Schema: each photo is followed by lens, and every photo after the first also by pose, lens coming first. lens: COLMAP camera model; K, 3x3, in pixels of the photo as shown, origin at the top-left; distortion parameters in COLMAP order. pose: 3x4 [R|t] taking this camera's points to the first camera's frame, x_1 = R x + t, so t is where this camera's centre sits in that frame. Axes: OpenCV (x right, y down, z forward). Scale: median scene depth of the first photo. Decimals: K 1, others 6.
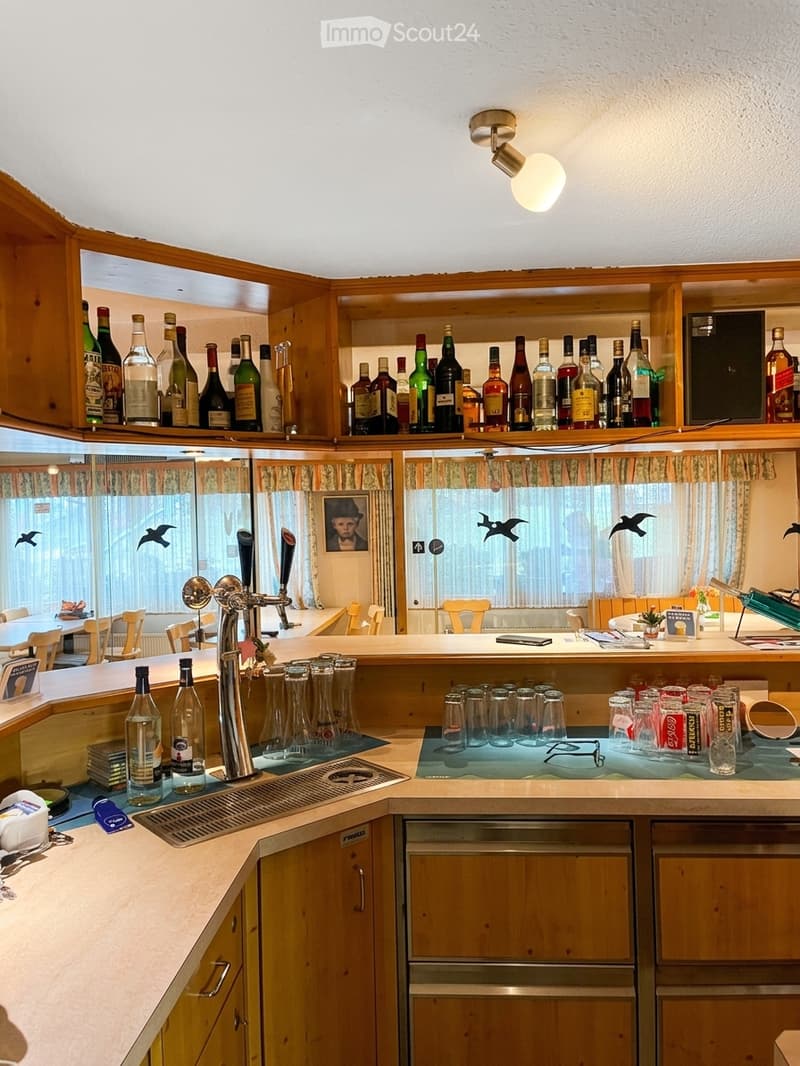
lens RADIAL K [[822.9, 0, 400.0], [0, 822.9, 533.0], [0, 0, 1]] dist [0.006389, -0.002293]
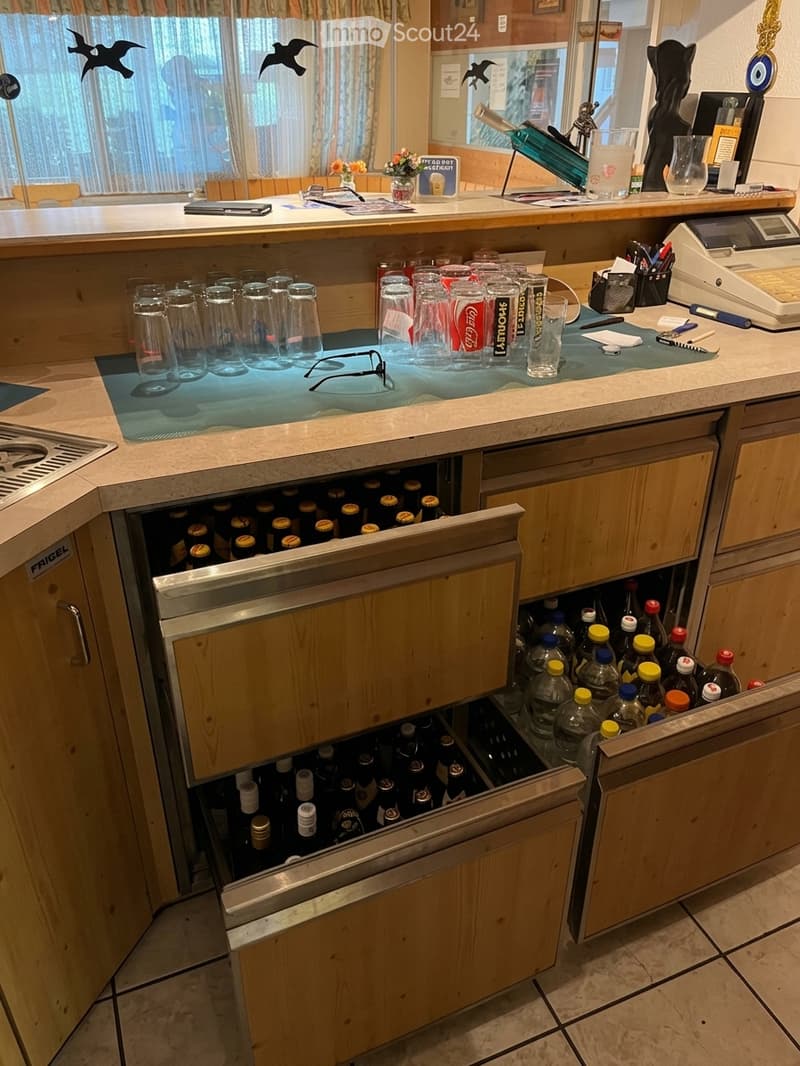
lens RADIAL K [[822.9, 0, 400.0], [0, 822.9, 533.0], [0, 0, 1]] dist [0.006389, -0.002293]
pose [[0.883281, -0.199820, 0.424130, -0.065855], [-0.013802, 0.893156, 0.449535, 0.074447], [-0.468641, -0.402920, 0.786150, 0.369290]]
